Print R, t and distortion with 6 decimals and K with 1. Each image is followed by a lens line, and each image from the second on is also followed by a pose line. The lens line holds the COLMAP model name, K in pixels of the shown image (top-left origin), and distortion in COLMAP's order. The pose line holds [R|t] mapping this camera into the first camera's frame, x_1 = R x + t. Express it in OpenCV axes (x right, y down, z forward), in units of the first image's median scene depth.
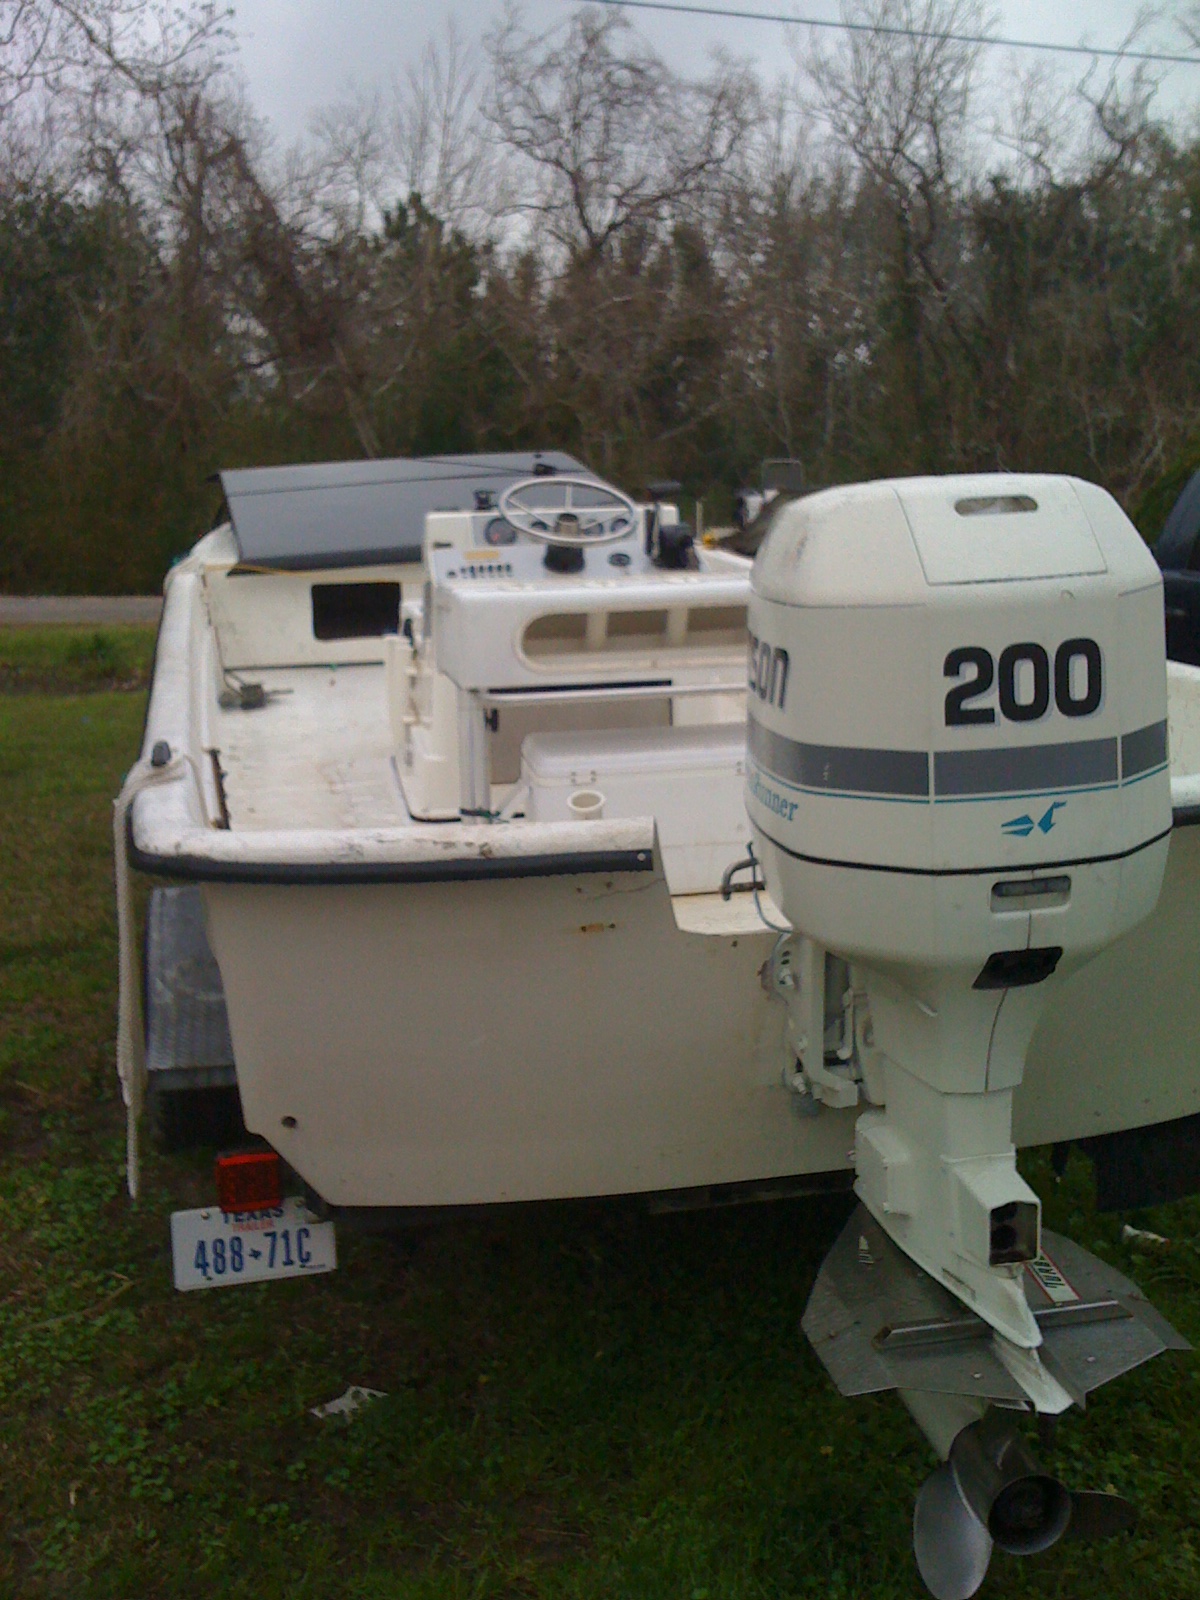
lens RADIAL K [[1711.7, 0, 598.7], [0, 1711.7, 807.5], [0, 0, 1]] dist [-0.039108, 0.000000]
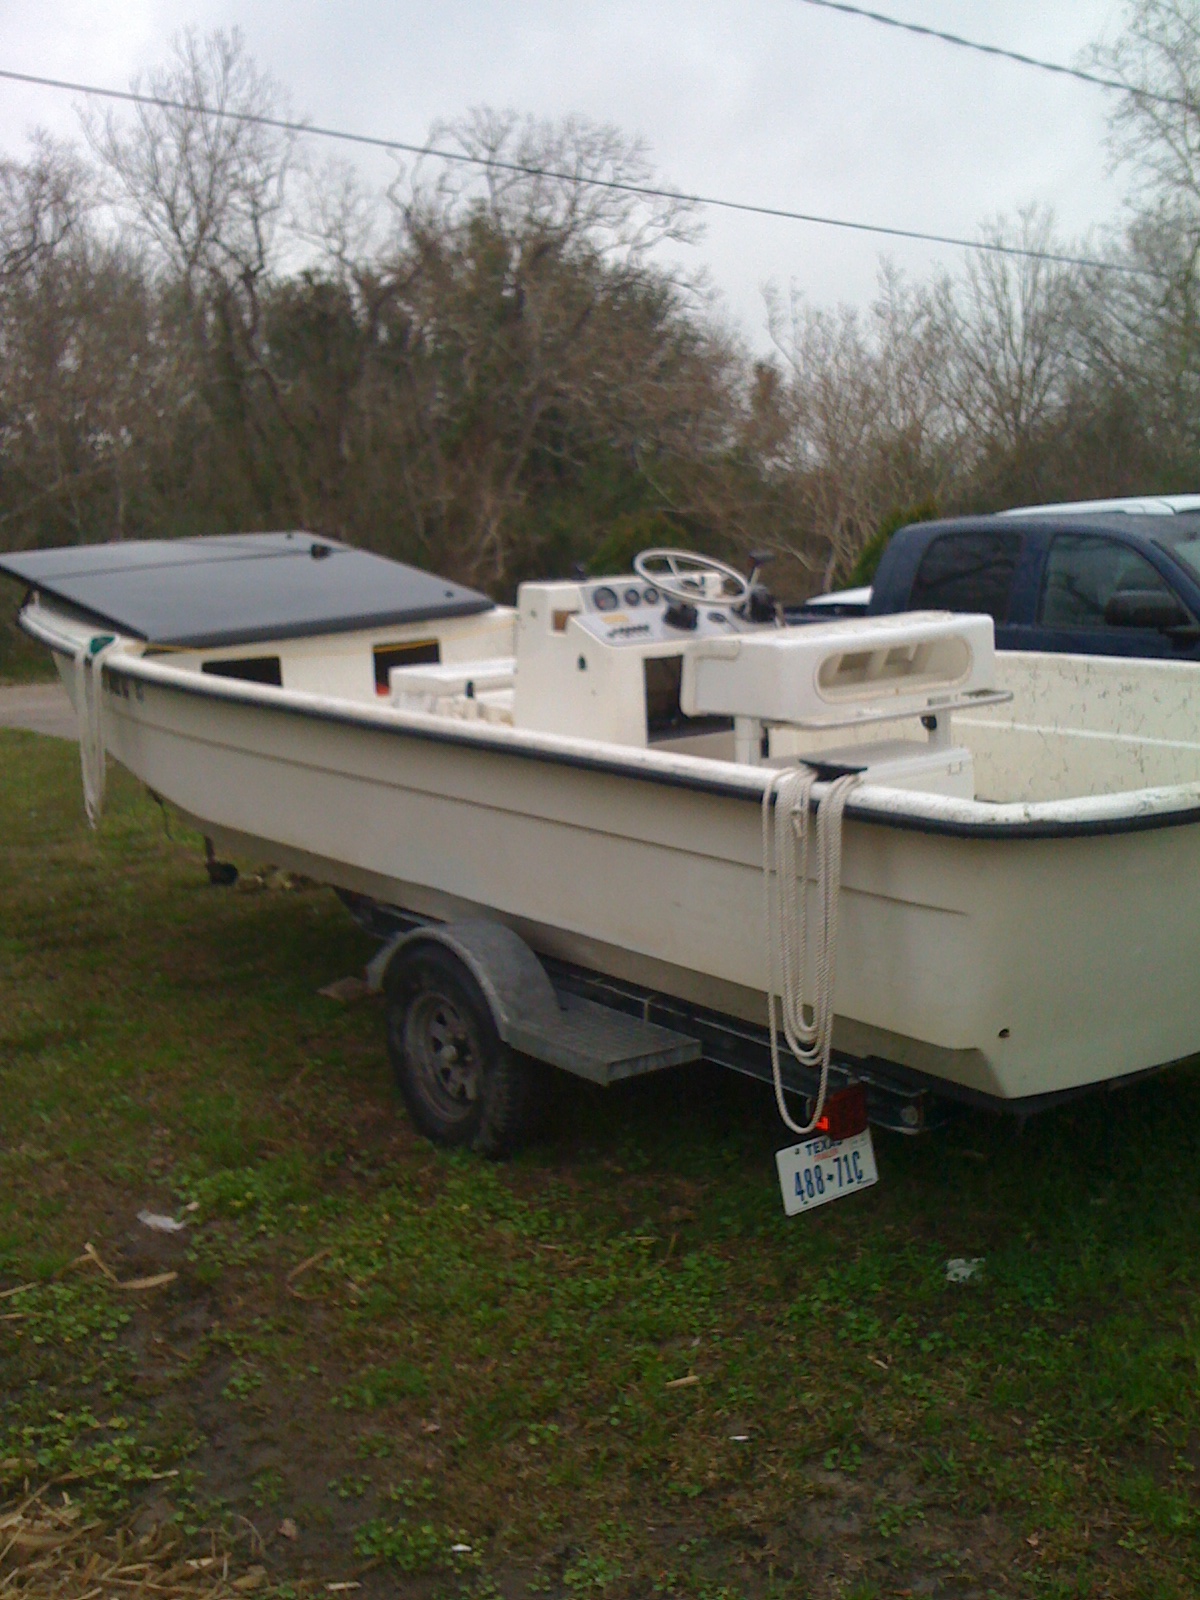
lens RADIAL K [[1711.7, 0, 601.1], [0, 1711.7, 791.4], [0, 0, 1]] dist [-0.039108, 0.000000]
pose [[0.913450, -0.067601, 0.401298, -0.582963], [0.090059, 0.995236, -0.037342, 0.013326], [-0.396862, 0.070251, 0.915186, -0.048818]]
